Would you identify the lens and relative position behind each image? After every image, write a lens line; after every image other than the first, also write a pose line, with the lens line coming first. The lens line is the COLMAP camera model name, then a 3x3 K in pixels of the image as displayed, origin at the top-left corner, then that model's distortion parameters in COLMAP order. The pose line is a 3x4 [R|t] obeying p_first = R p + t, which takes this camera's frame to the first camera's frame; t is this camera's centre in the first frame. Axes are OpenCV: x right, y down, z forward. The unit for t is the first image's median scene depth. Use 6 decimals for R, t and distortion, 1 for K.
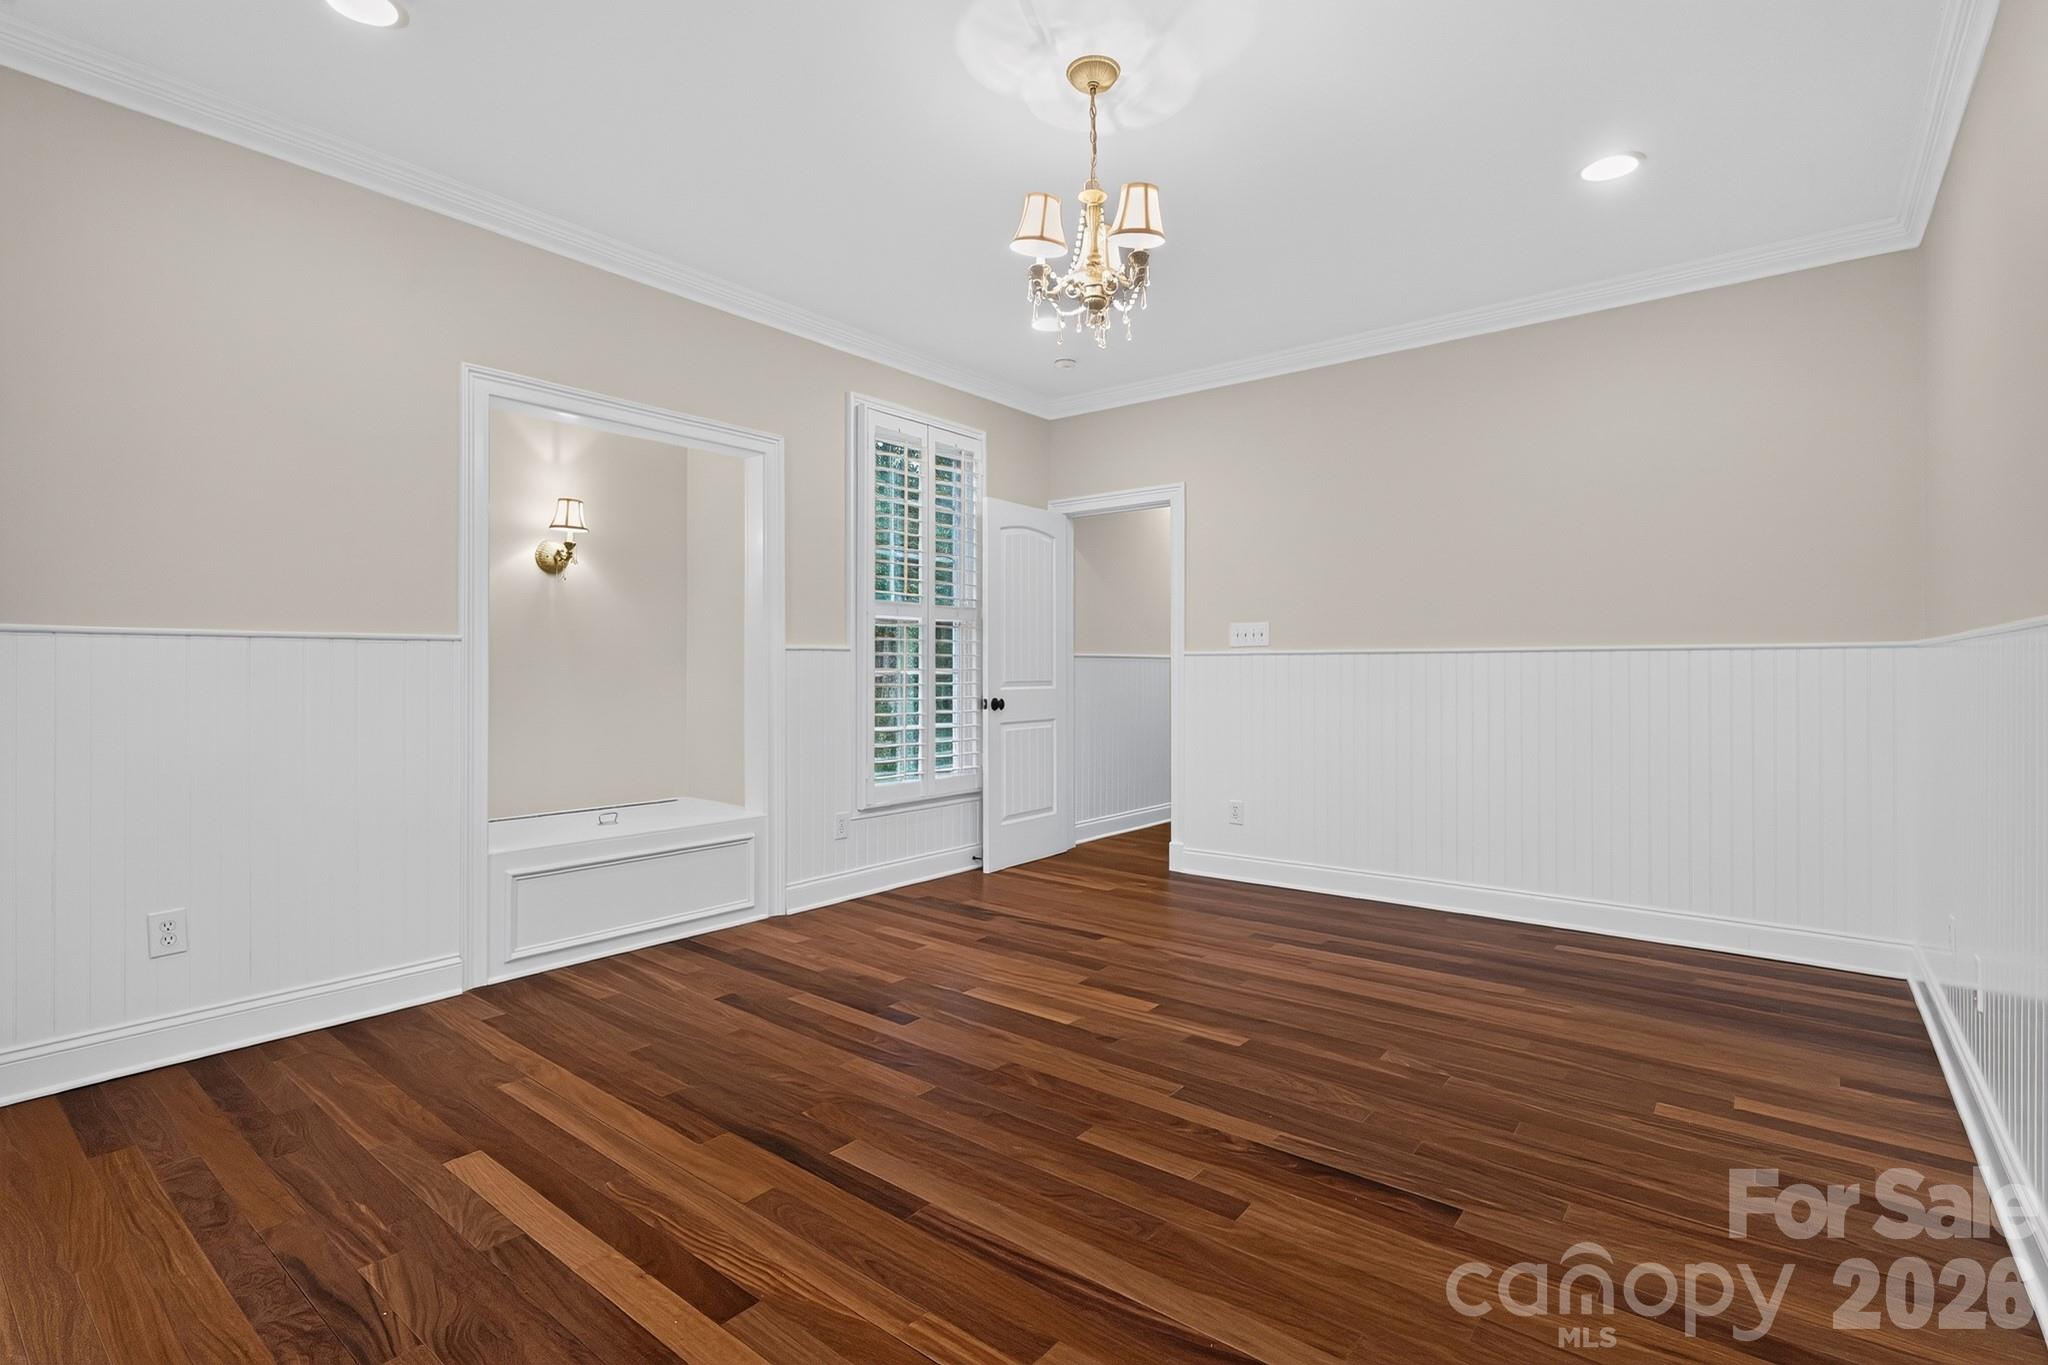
lens RADIAL K [[960.4, 0, 1030.2], [0, 960.4, 684.7], [0, 0, 1]] dist [0.001033, 0.000008]
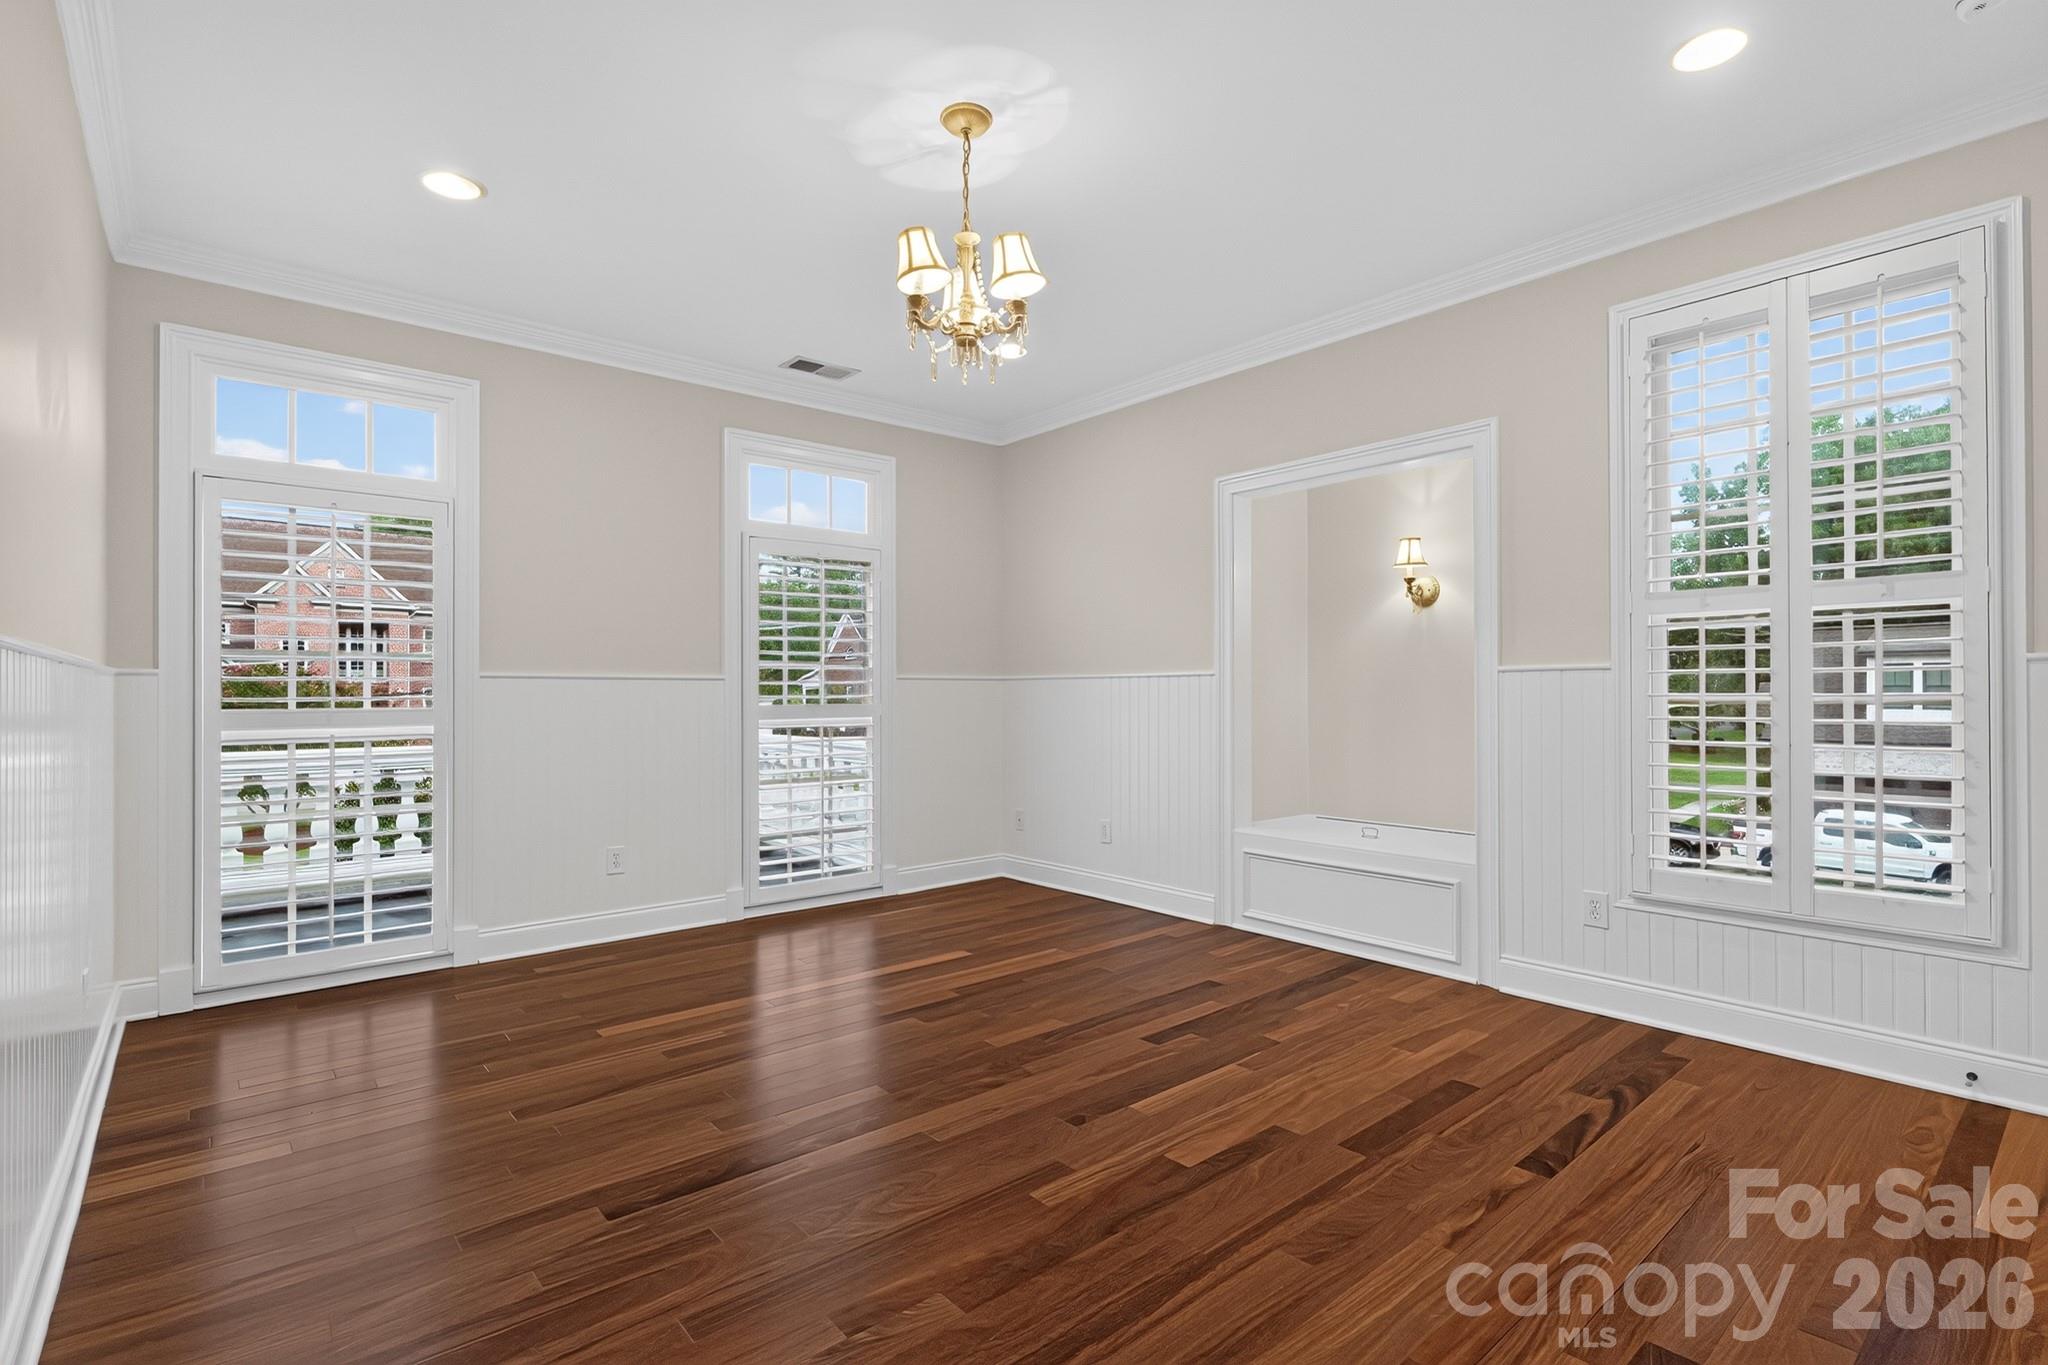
lens RADIAL K [[960.4, 0, 1030.2], [0, 960.4, 684.7], [0, 0, 1]] dist [0.001033, 0.000008]
pose [[-0.190422, -0.010059, -0.981651, 0.829183], [-0.015803, 0.999849, -0.007180, -0.015508], [0.981575, 0.014145, -0.190552, 0.981387]]
